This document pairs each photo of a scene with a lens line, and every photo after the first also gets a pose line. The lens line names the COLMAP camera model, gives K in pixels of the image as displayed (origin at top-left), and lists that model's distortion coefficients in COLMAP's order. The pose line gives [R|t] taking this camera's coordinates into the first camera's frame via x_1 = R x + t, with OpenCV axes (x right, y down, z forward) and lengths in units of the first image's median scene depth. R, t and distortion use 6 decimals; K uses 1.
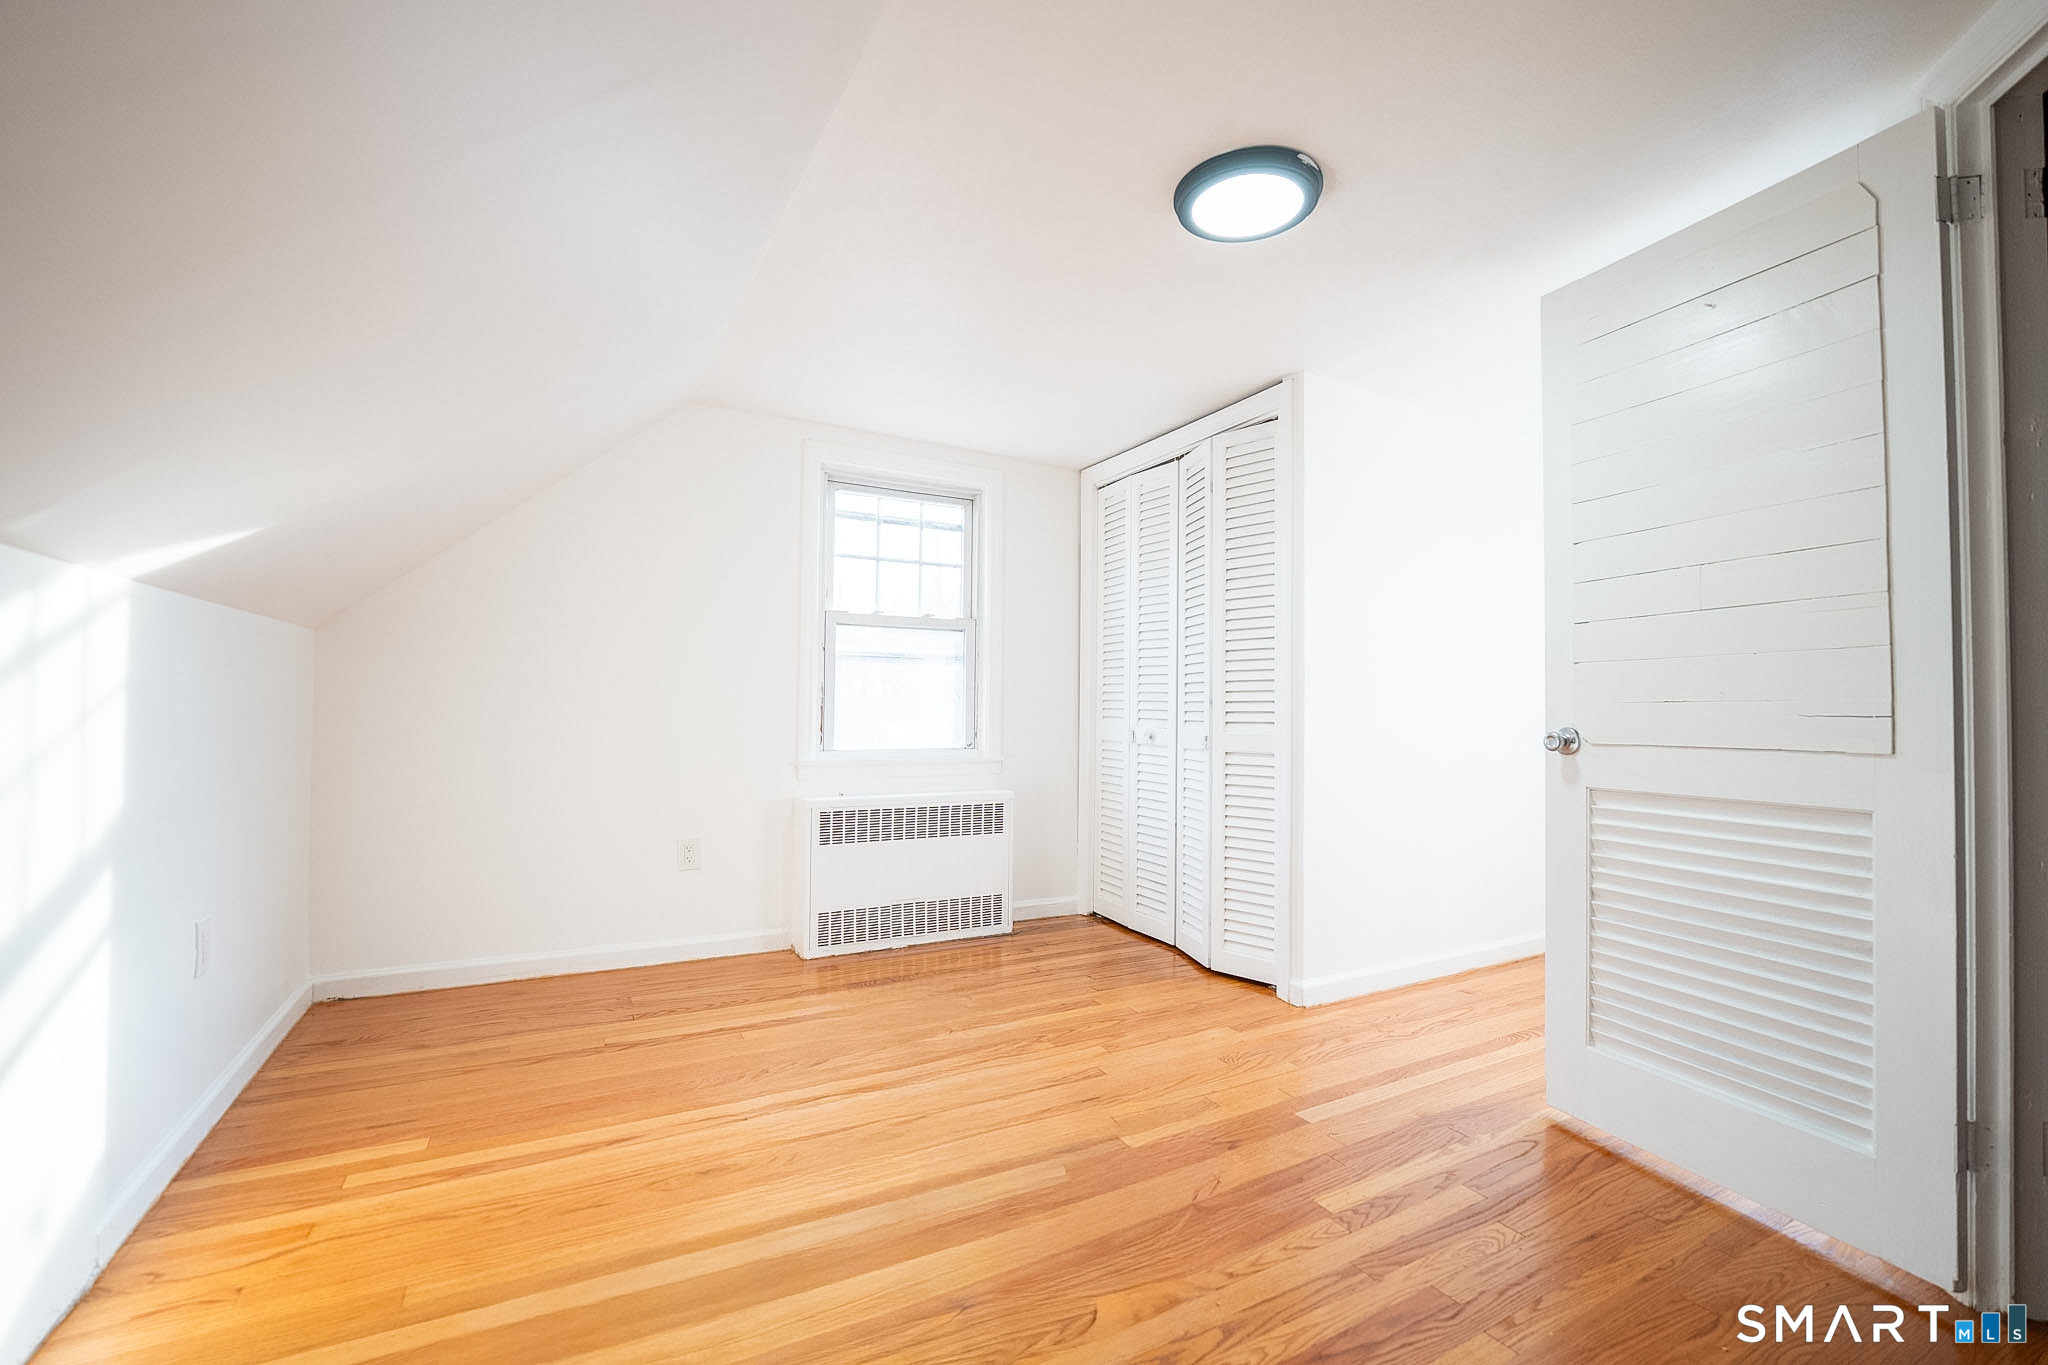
lens RADIAL K [[832.8, 0, 1016.0], [0, 832.8, 683.5], [0, 0, 1]] dist [-0.022752, 0.000407]
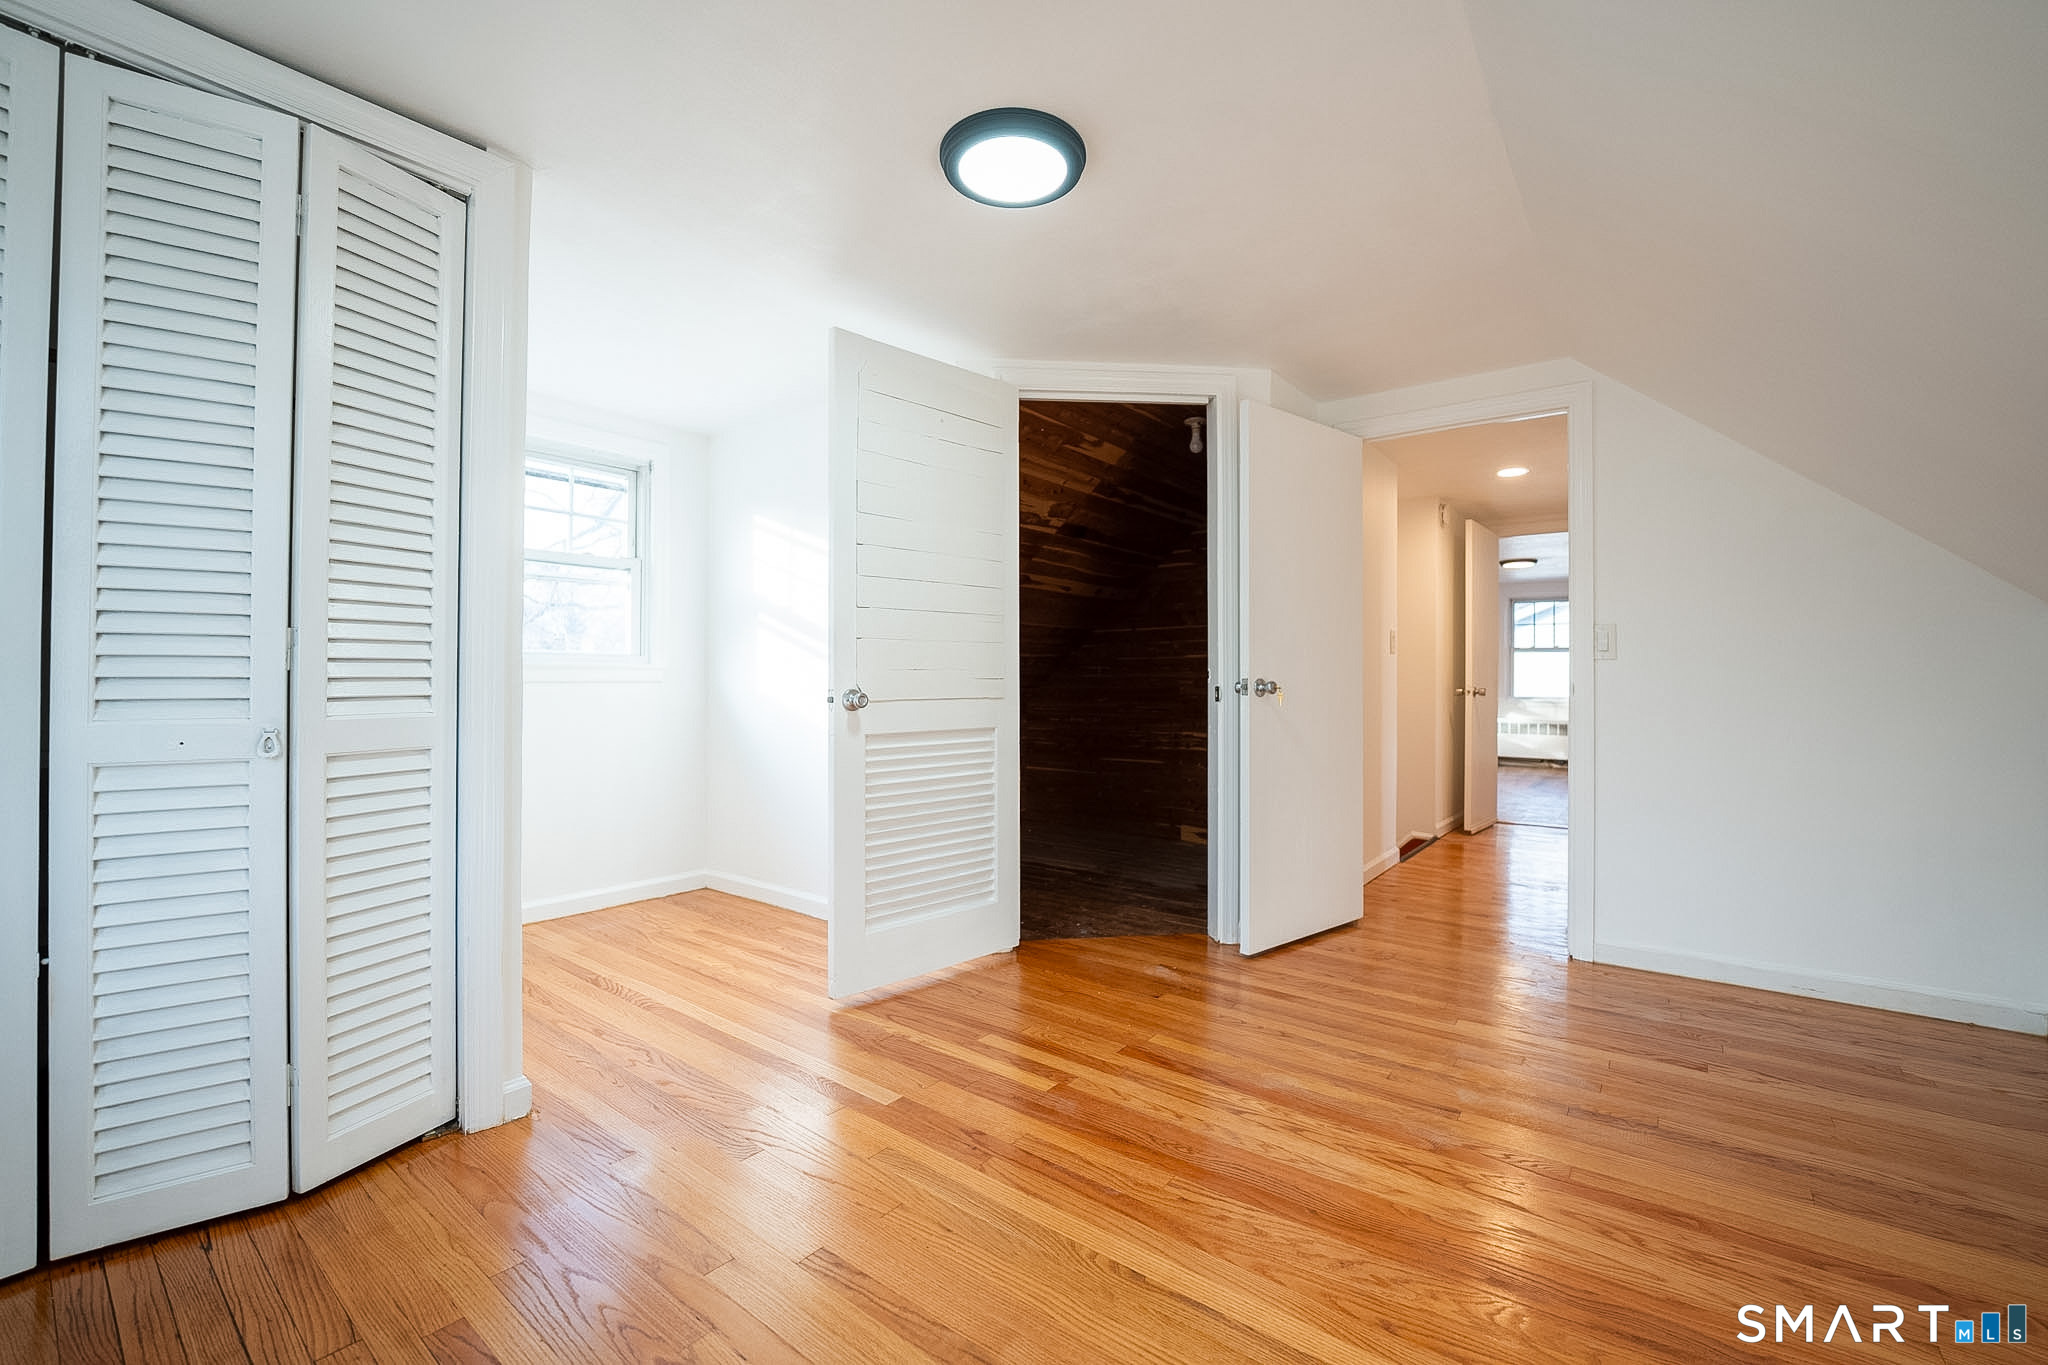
lens RADIAL K [[832.8, 0, 1016.0], [0, 832.8, 683.5], [0, 0, 1]] dist [-0.022752, 0.000407]
pose [[-0.387173, -0.010777, 0.921944, -0.594808], [-0.030888, 0.999522, -0.001288, 0.039041], [-0.921490, -0.028976, -0.387320, 1.267600]]
